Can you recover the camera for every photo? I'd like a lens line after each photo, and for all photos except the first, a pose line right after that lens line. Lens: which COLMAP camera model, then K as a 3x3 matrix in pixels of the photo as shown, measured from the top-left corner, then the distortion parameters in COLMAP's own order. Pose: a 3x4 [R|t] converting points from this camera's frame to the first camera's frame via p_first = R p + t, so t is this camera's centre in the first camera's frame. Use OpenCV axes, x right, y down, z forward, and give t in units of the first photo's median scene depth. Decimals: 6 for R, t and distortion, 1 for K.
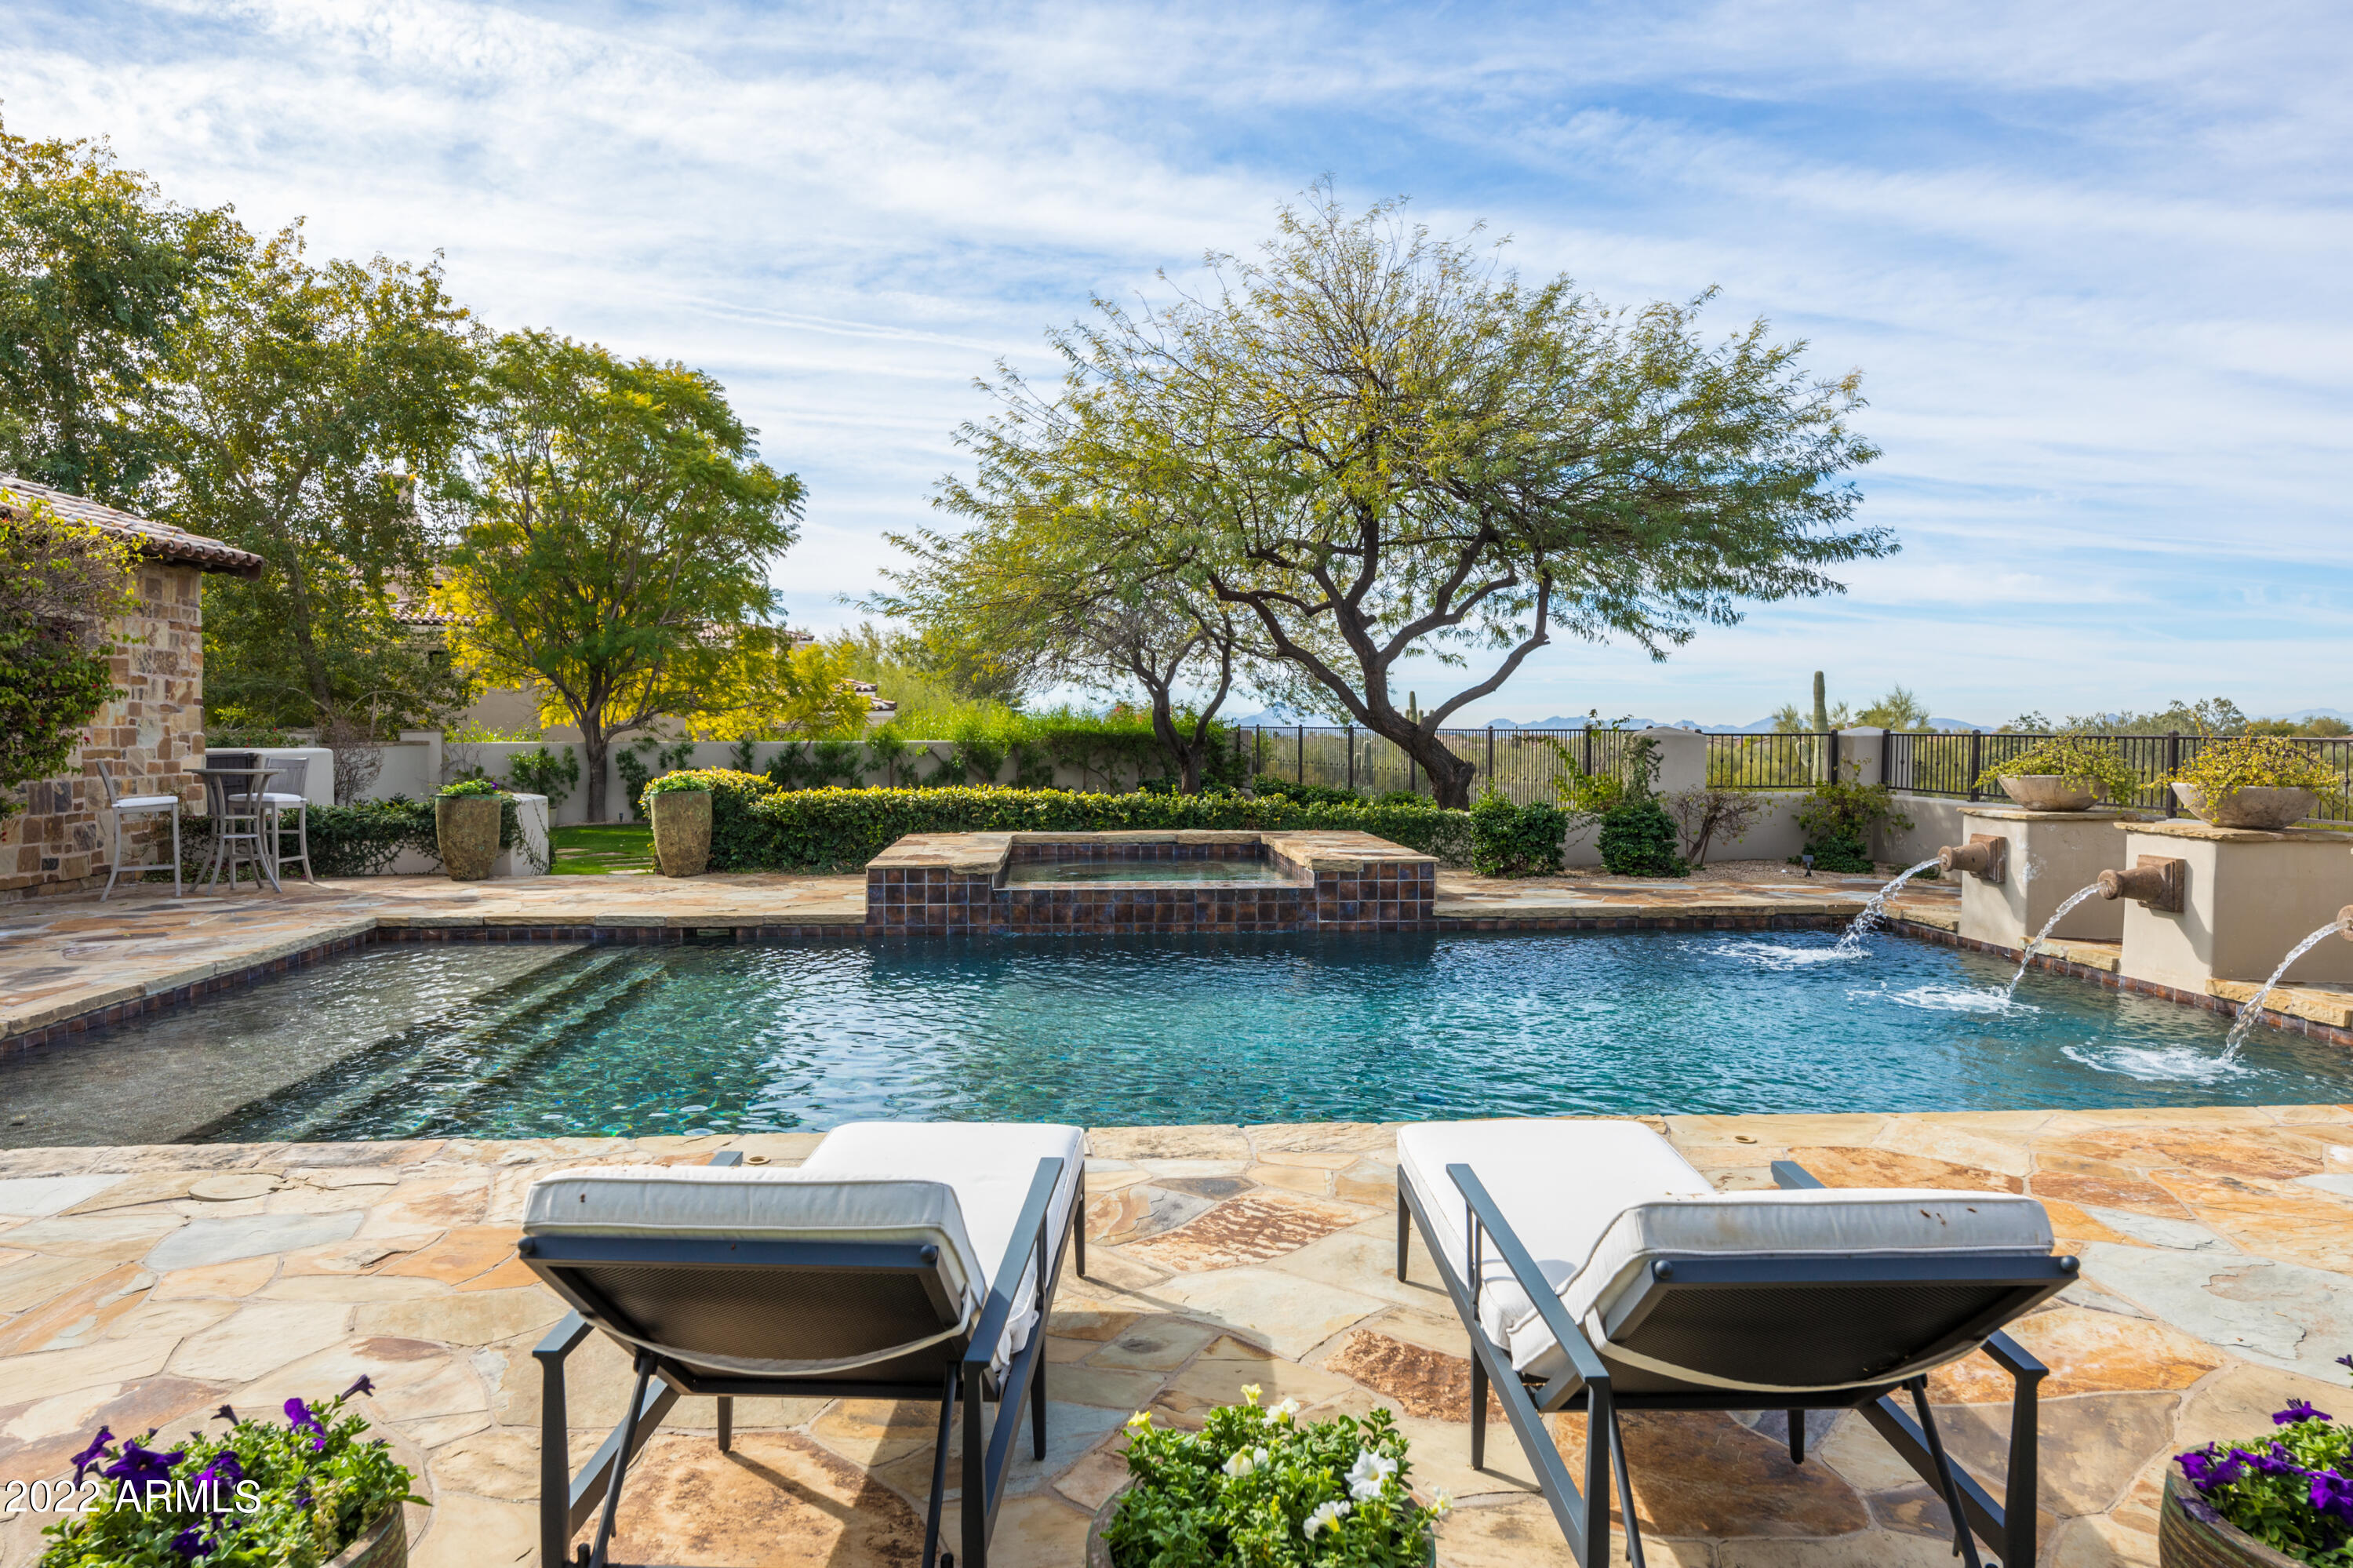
lens RADIAL K [[1532.2, 0, 1176.4], [0, 1532.2, 782.5], [0, 0, 1]] dist [-0.004949, 0.003405]
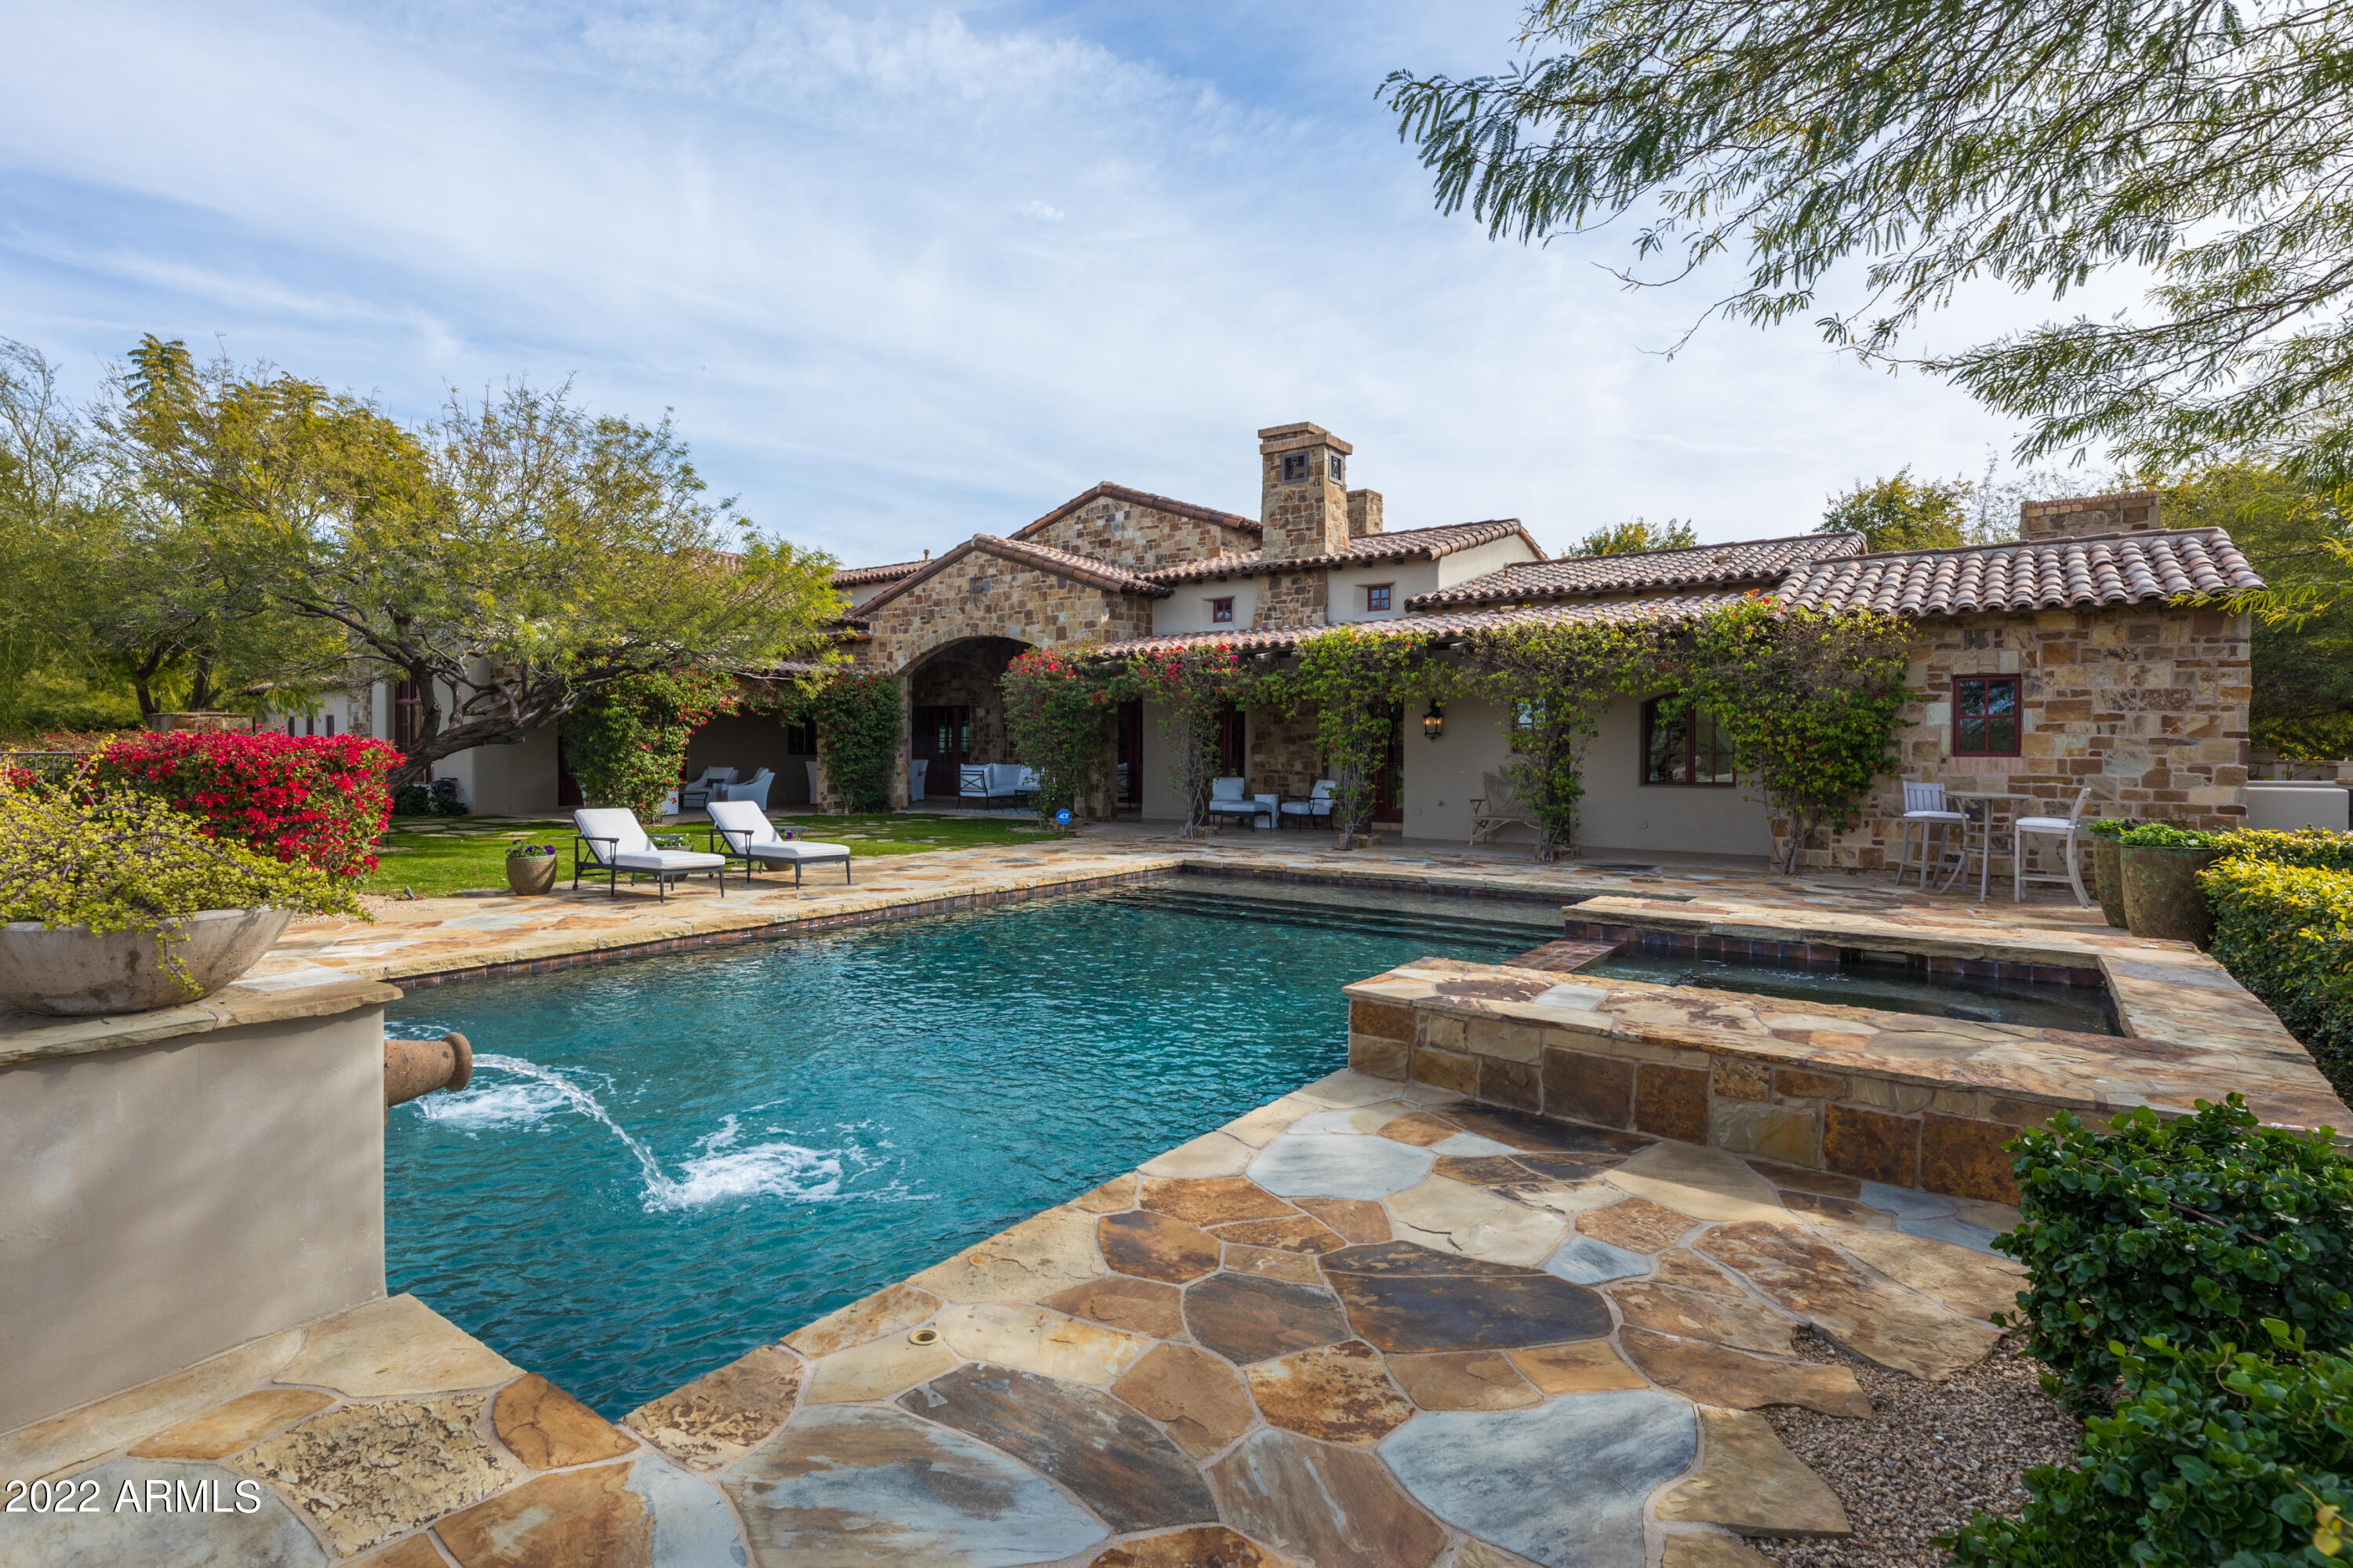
lens RADIAL K [[1169.0, 0, 1114.5], [0, 1169.0, 738.0], [0, 0, 1]] dist [-0.010043, 0.003439]
pose [[-0.667693, -0.008296, -0.744390, 0.390267], [-0.033058, 0.999282, 0.018516, -0.035447], [0.743702, 0.036971, -0.667488, 0.854800]]
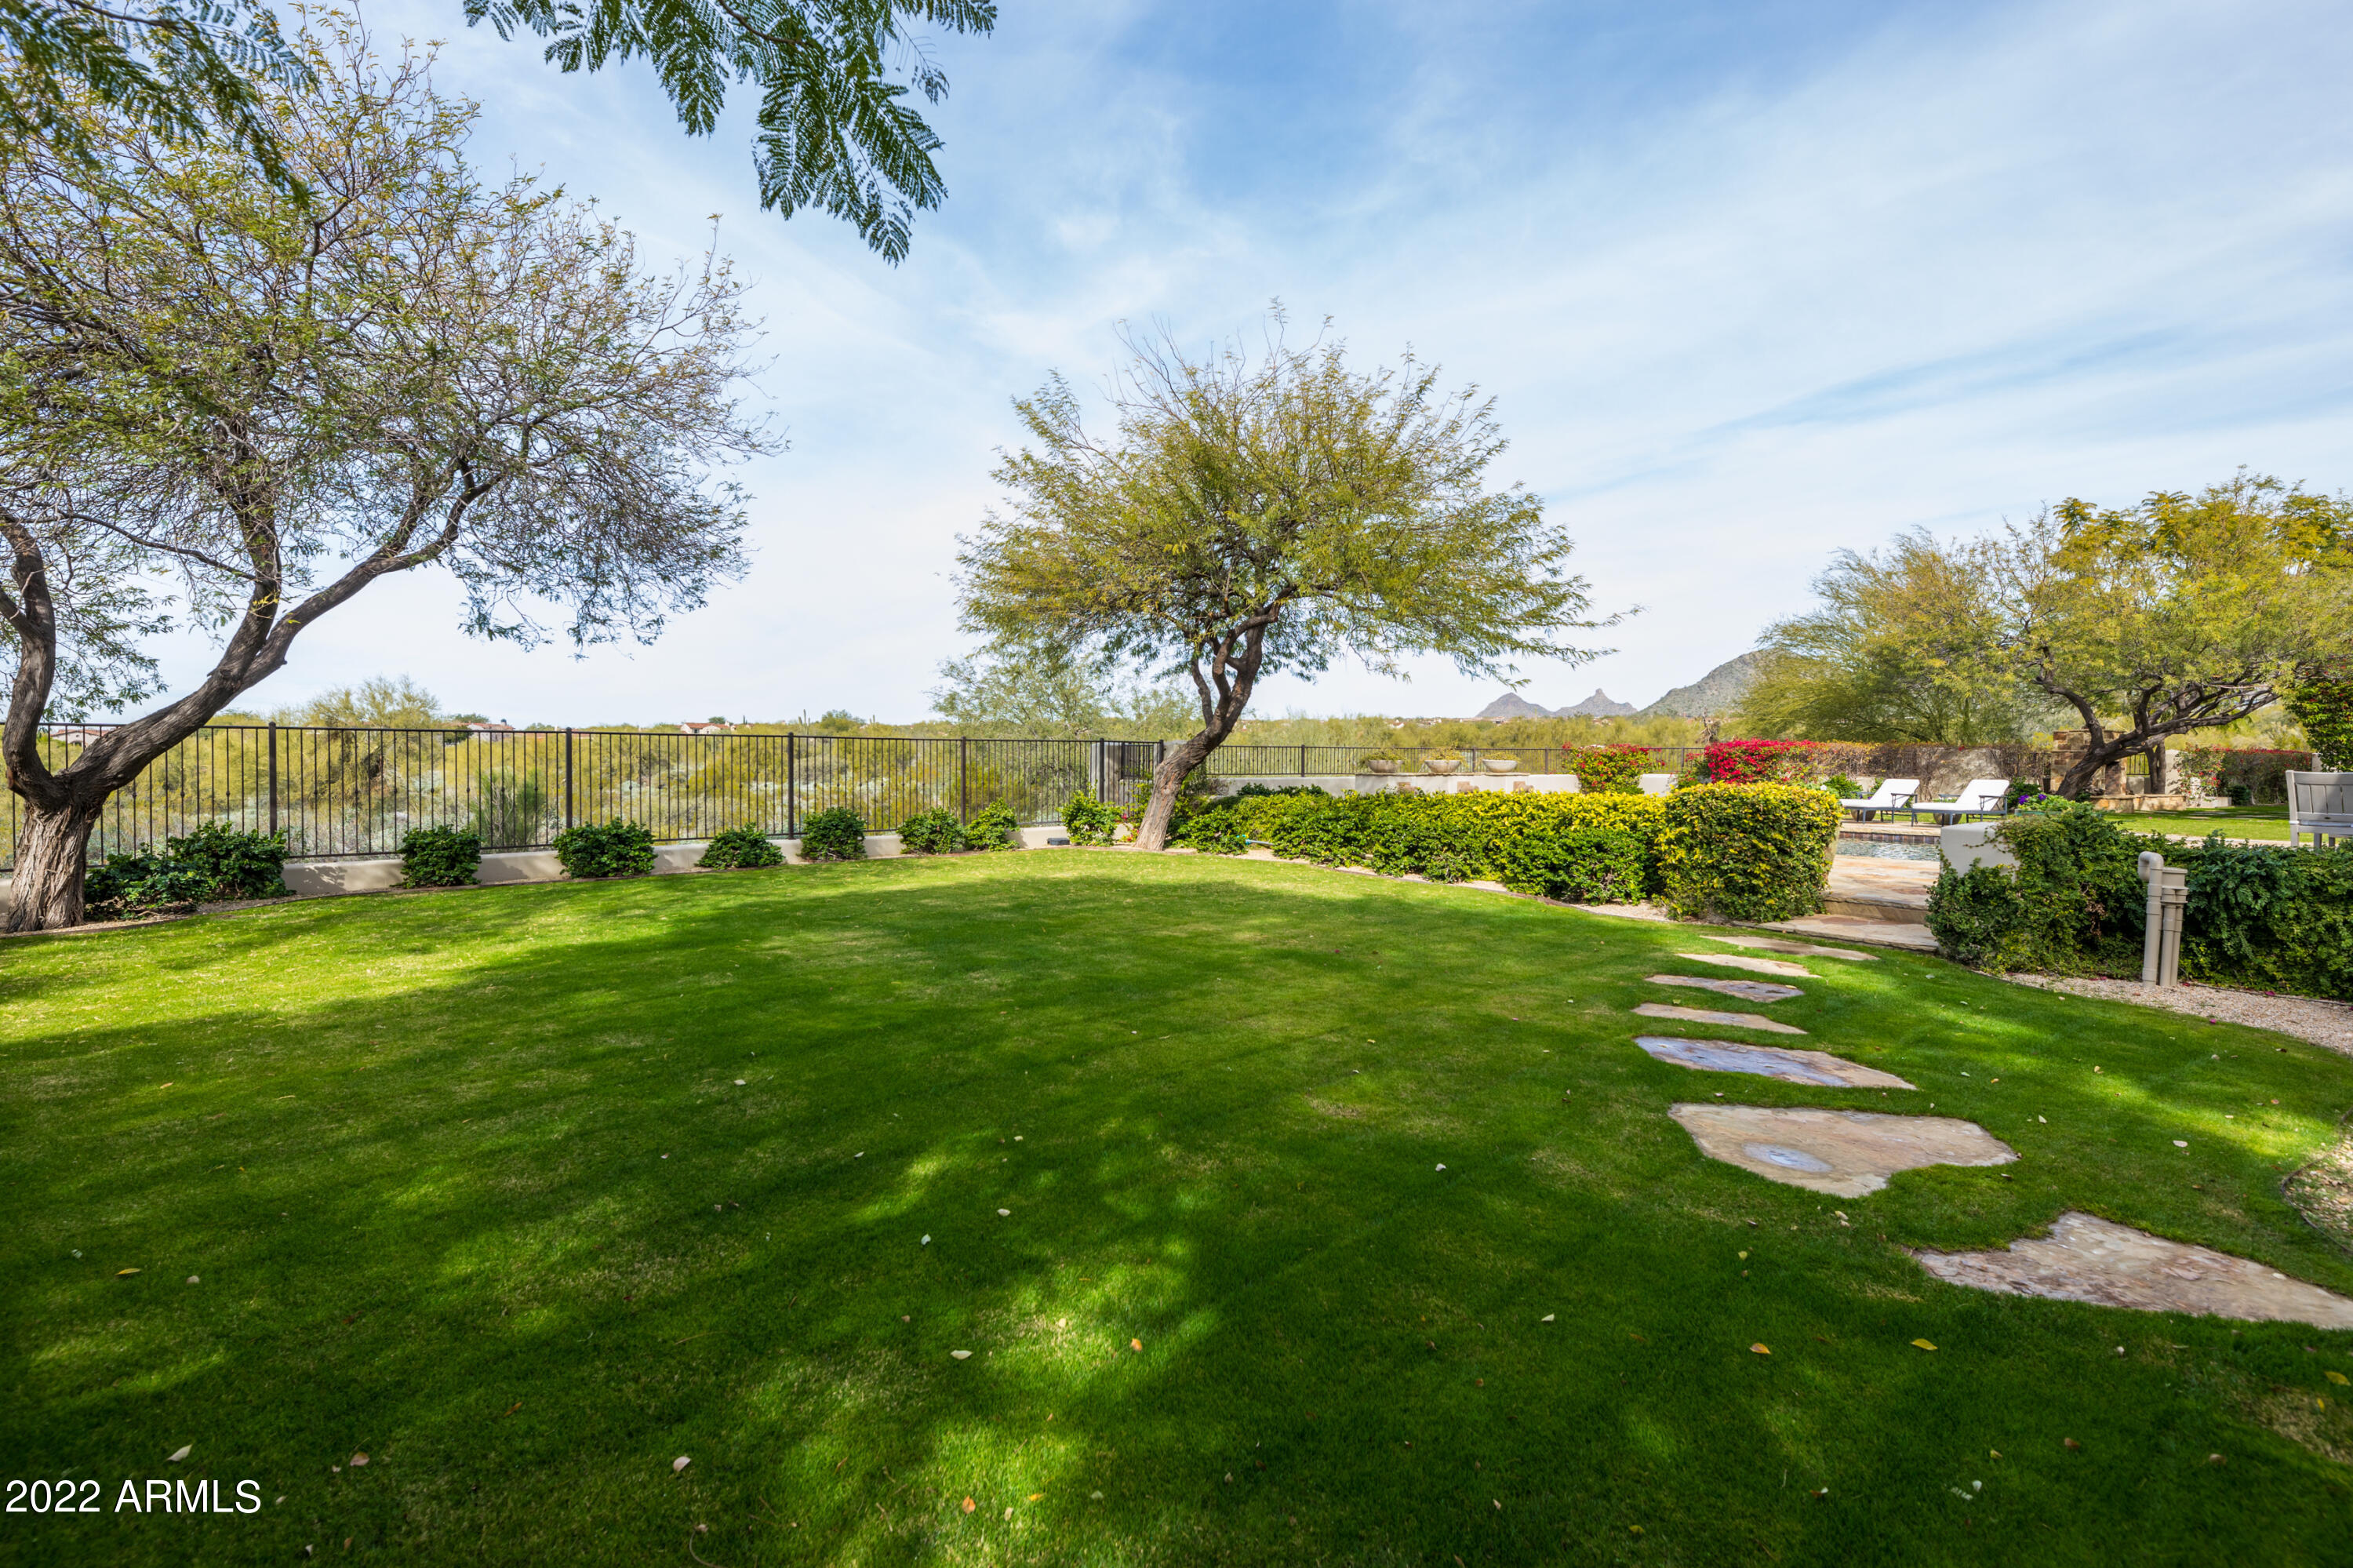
lens RADIAL K [[1107.2, 0, 1170.0], [0, 1107.2, 780.5], [0, 0, 1]] dist [0.000011, 0.000427]
pose [[-0.481006, -0.024762, 0.876367, -0.650555], [0.027252, 0.998696, 0.043176, -0.042548], [-0.876293, 0.044651, -0.479704, 1.471187]]
